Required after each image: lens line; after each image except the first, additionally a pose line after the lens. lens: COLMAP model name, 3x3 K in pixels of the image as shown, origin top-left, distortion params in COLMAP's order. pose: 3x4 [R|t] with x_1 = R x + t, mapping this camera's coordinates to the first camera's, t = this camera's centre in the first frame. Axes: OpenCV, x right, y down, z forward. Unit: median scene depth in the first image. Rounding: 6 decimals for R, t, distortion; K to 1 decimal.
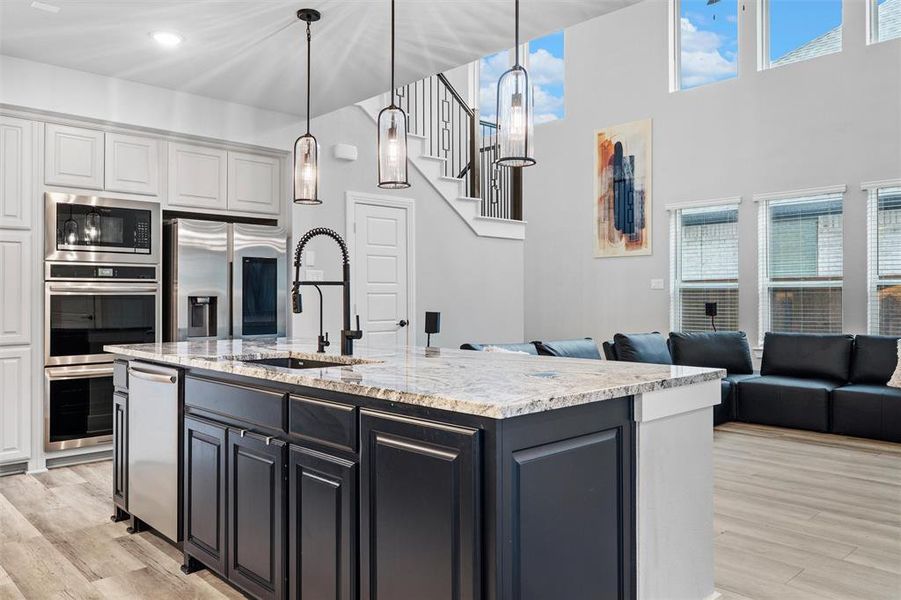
lens RADIAL K [[676.9, 0, 450.5], [0, 676.9, 300.0], [0, 0, 1]] dist [0.000488, -0.000069]
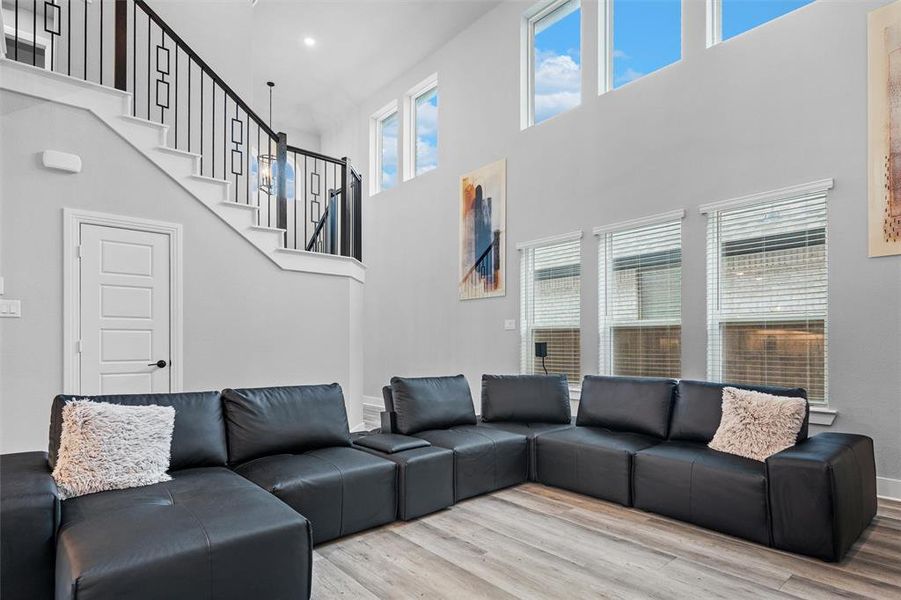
lens RADIAL K [[485.6, 0, 448.9], [0, 485.6, 344.4], [0, 0, 1]] dist [0.000745, 0.000084]
pose [[0.999153, 0.002446, -0.041081, 0.379618], [-0.002635, 0.999986, -0.004542, 0.012861], [0.041070, 0.004647, 0.999145, 0.443851]]
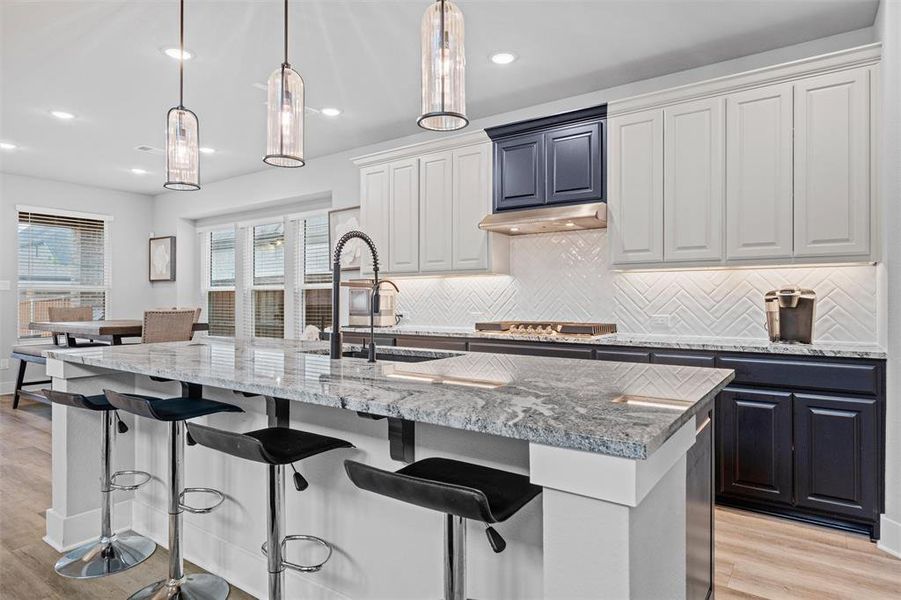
lens RADIAL K [[517.2, 0, 450.5], [0, 517.2, 300.0], [0, 0, 1]] dist [-0.003878, -0.000429]
pose [[-0.978450, 0.000796, -0.206481, -0.082479], [0.000123, 0.999995, 0.003271, -0.002335], [0.206482, 0.003175, -0.978445, 0.899093]]
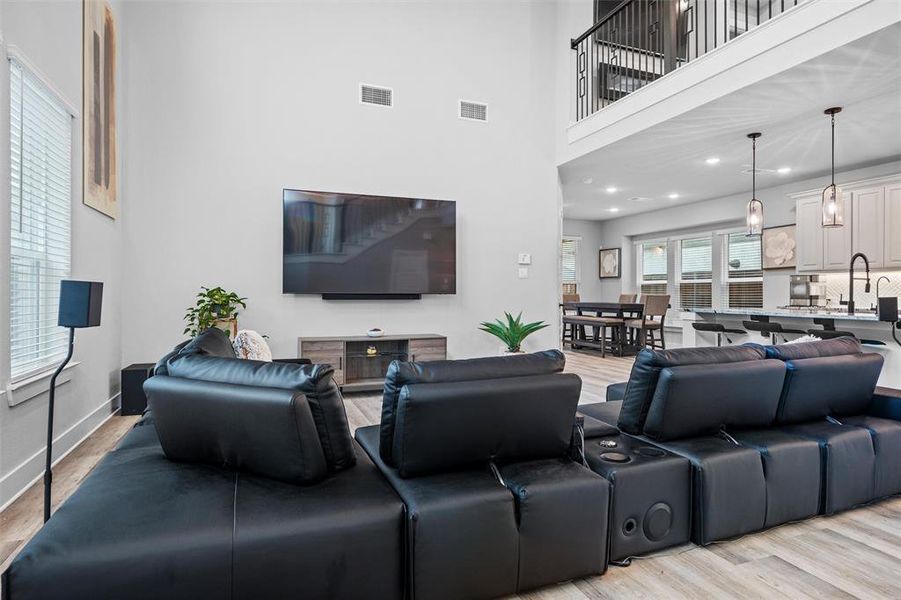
lens RADIAL K [[500.1, 0, 450.5], [0, 500.1, 300.0], [0, 0, 1]] dist [-0.000040, 0.000120]
pose [[-0.927742, -0.009109, 0.373112, 0.215646], [-0.003418, 0.999868, 0.015913, 0.010939], [-0.373207, 0.013488, -0.927650, 1.480696]]
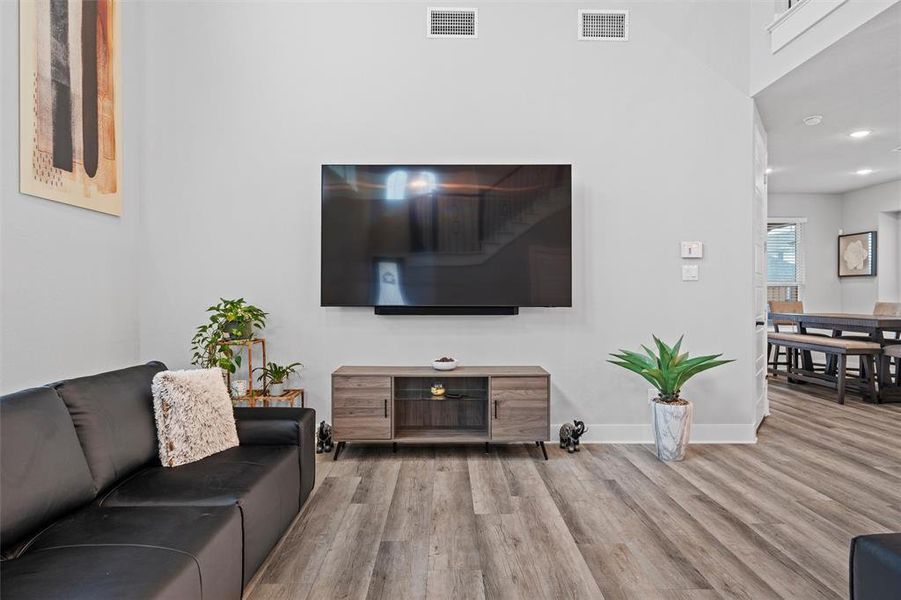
lens RADIAL K [[517.2, 0, 450.5], [0, 517.2, 300.0], [0, 0, 1]] dist [-0.003878, -0.000429]
pose [[-0.738724, -0.007277, 0.673969, 0.242074], [0.000855, 0.999931, 0.011734, -0.001972], [-0.674007, 0.009245, -0.738667, 1.149858]]
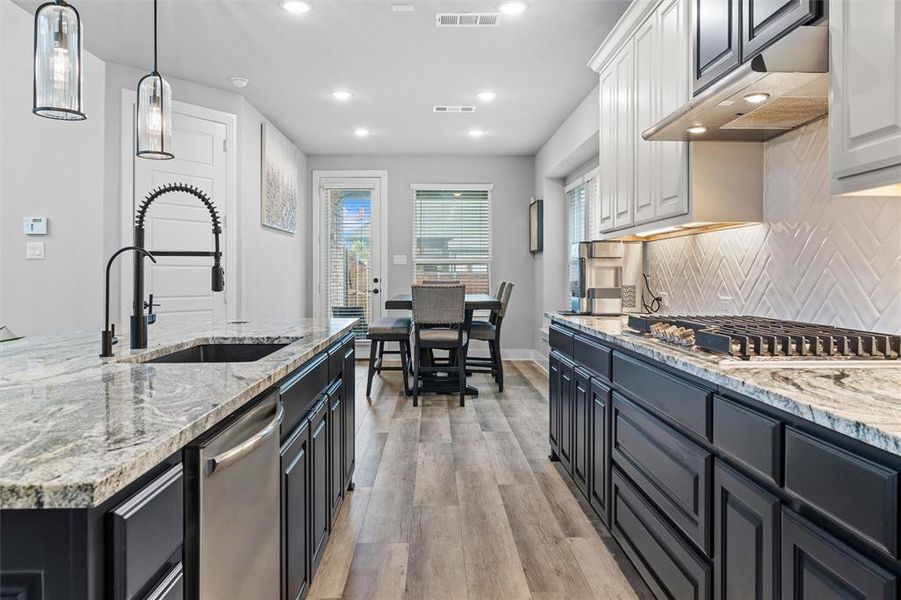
lens RADIAL K [[651.9, 0, 450.4], [0, 651.9, 277.3], [0, 0, 1]] dist [-0.006537, -0.003019]
pose [[-0.748812, -0.002126, 0.662779, -0.459361], [0.003627, 0.999967, 0.007305, -0.000814], [-0.662772, 0.007874, -0.748780, 0.675089]]
